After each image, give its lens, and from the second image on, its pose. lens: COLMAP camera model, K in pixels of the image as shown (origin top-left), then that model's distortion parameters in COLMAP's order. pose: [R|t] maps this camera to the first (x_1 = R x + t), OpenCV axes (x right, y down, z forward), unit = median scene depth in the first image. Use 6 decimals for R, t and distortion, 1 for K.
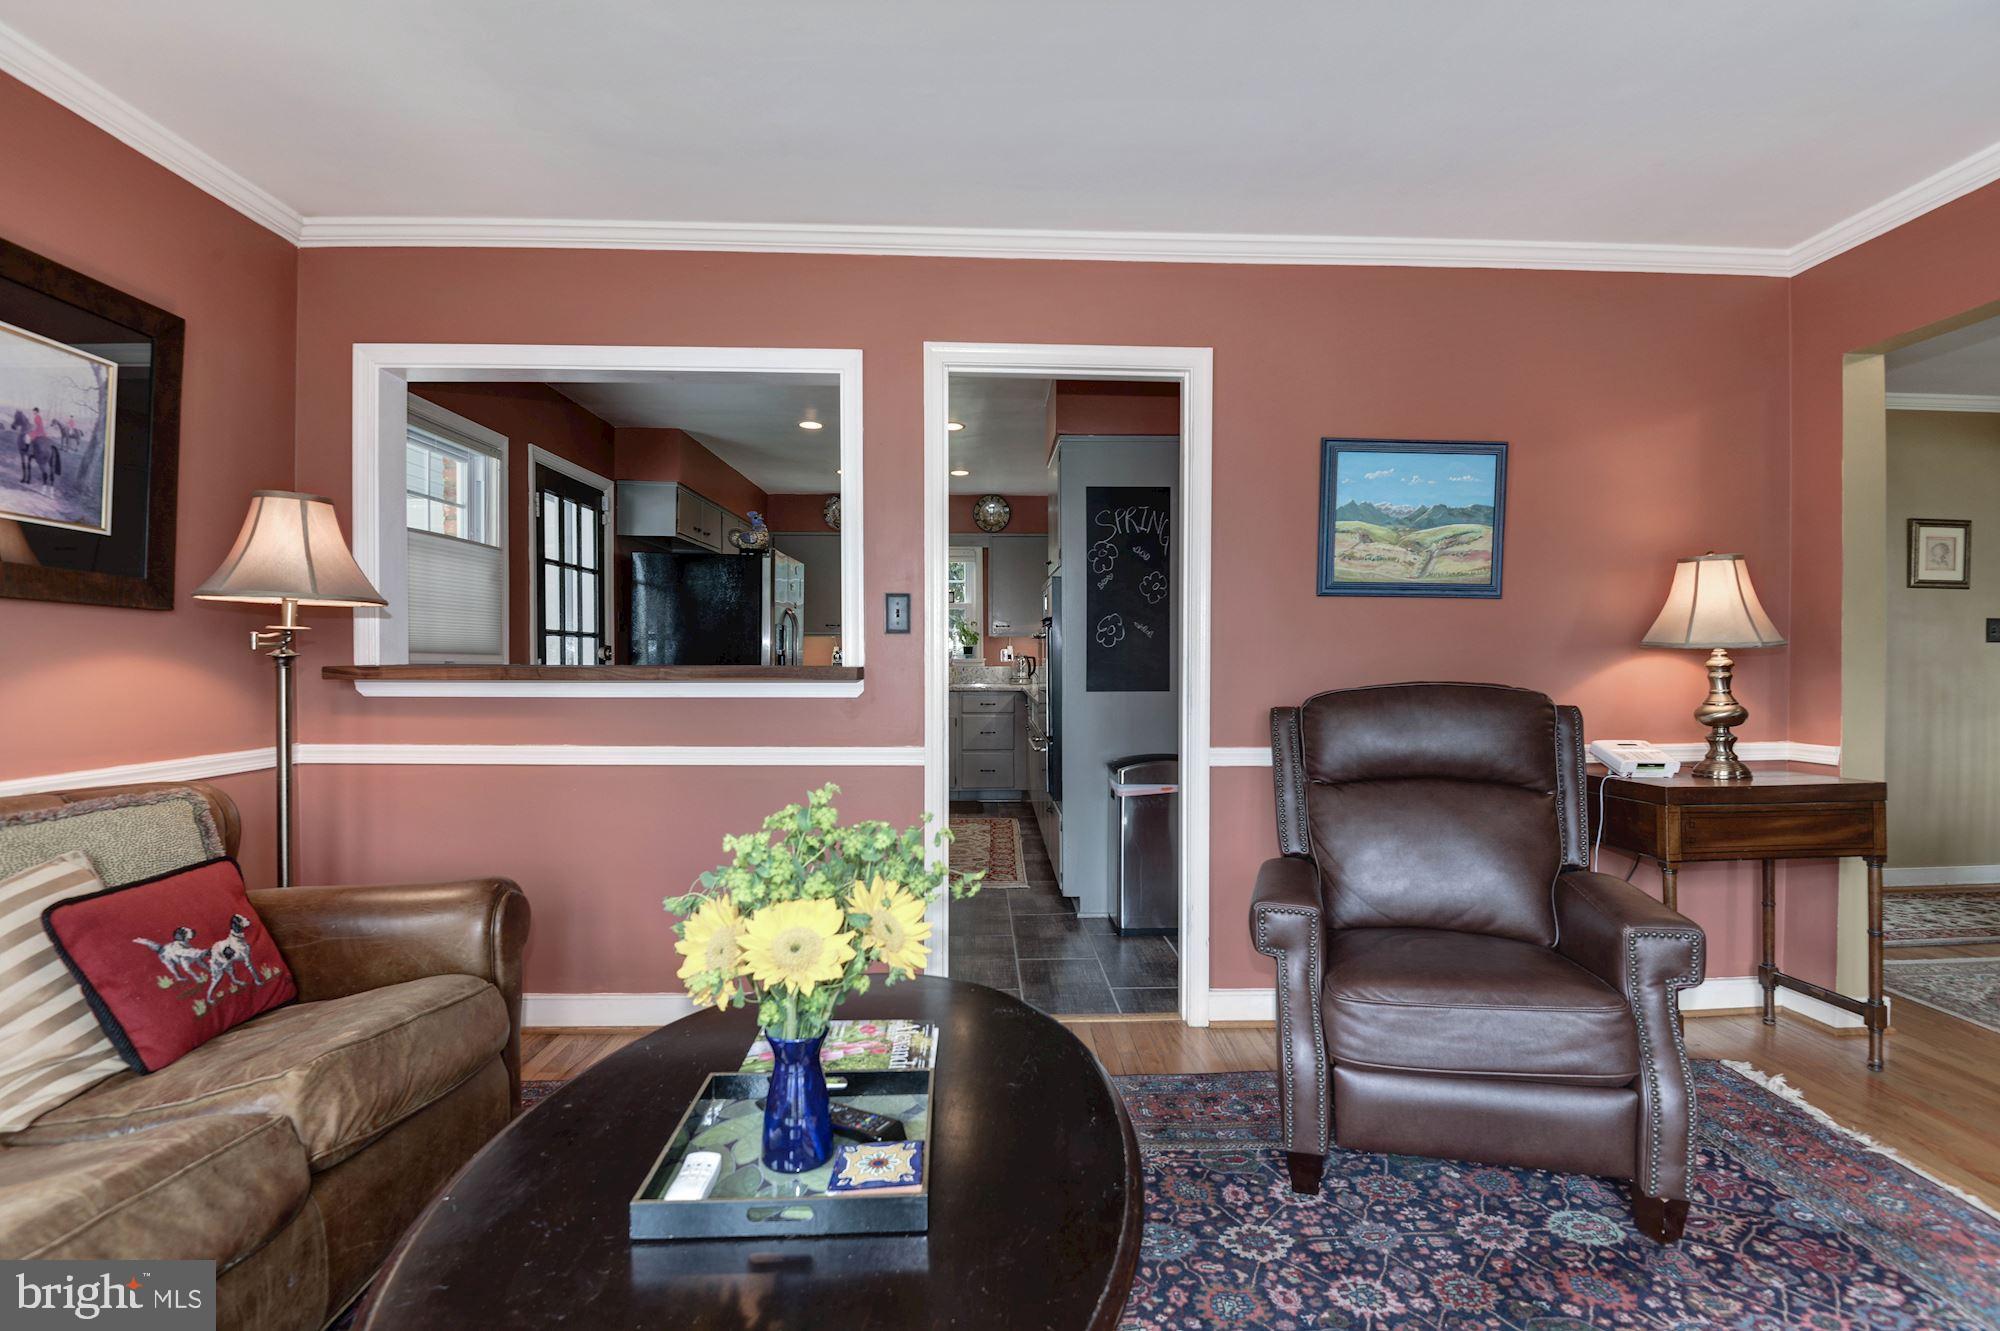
lens RADIAL K [[936.0, 0, 1011.5], [0, 936.0, 662.0], [0, 0, 1]] dist [-0.007617, -0.007205]
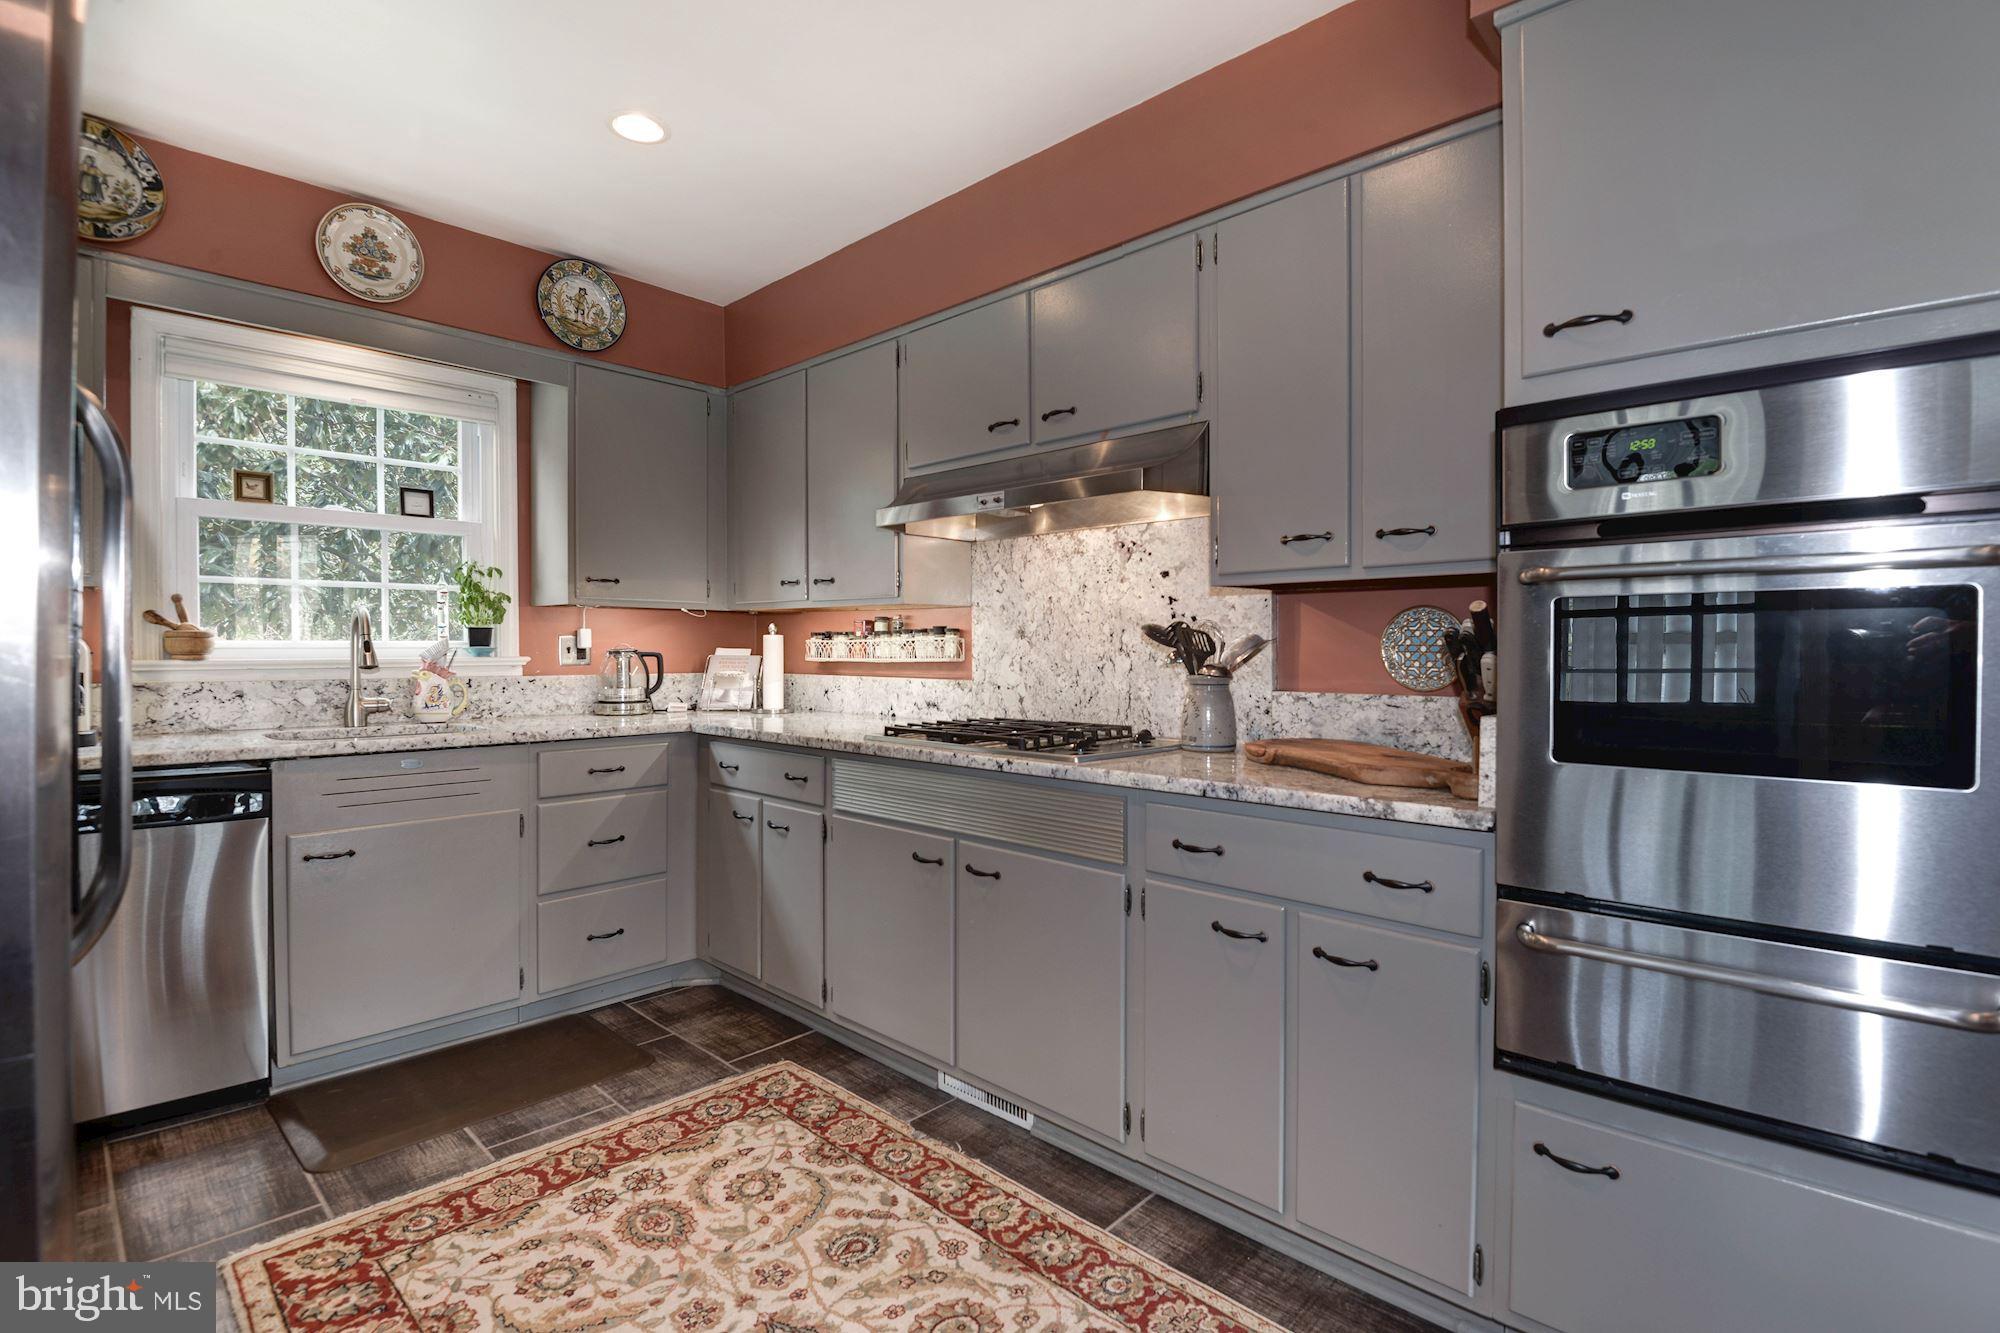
lens RADIAL K [[936.0, 0, 1009.3], [0, 936.0, 663.0], [0, 0, 1]] dist [-0.007617, -0.007205]
pose [[0.688070, -0.009188, 0.725586, -0.190580], [0.003366, 0.999949, 0.009470, -0.004418], [-0.725637, -0.004074, 0.688066, 0.581133]]
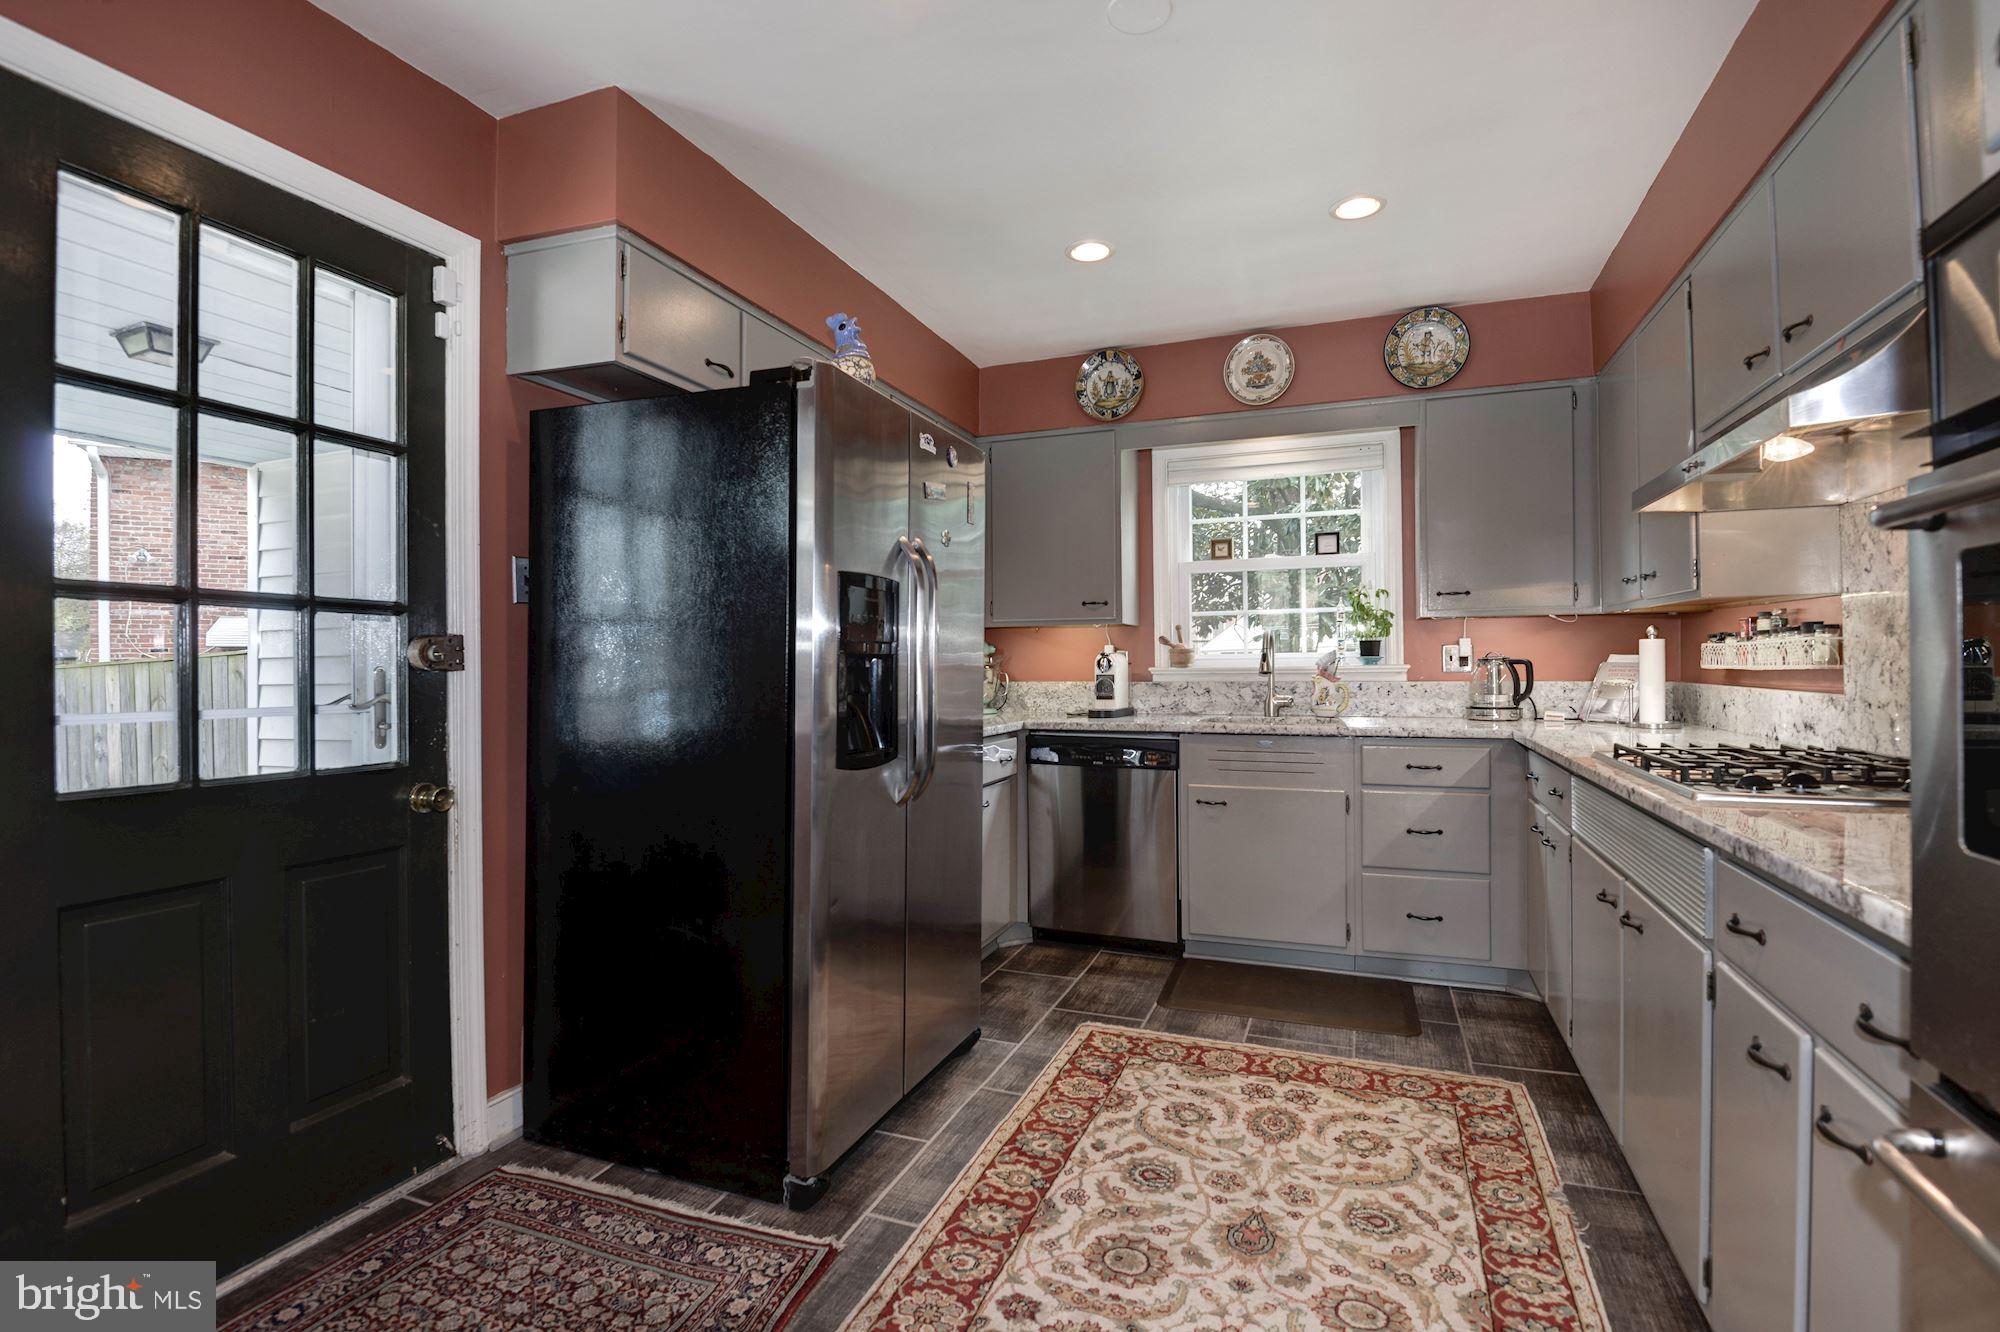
lens RADIAL K [[936.0, 0, 1005.0], [0, 936.0, 659.7], [0, 0, 1]] dist [-0.007617, -0.007205]
pose [[0.931557, -0.009684, -0.363467, -0.048420], [0.006166, 0.999922, -0.010836, -0.002532], [0.363543, 0.007853, 0.931544, 0.502204]]
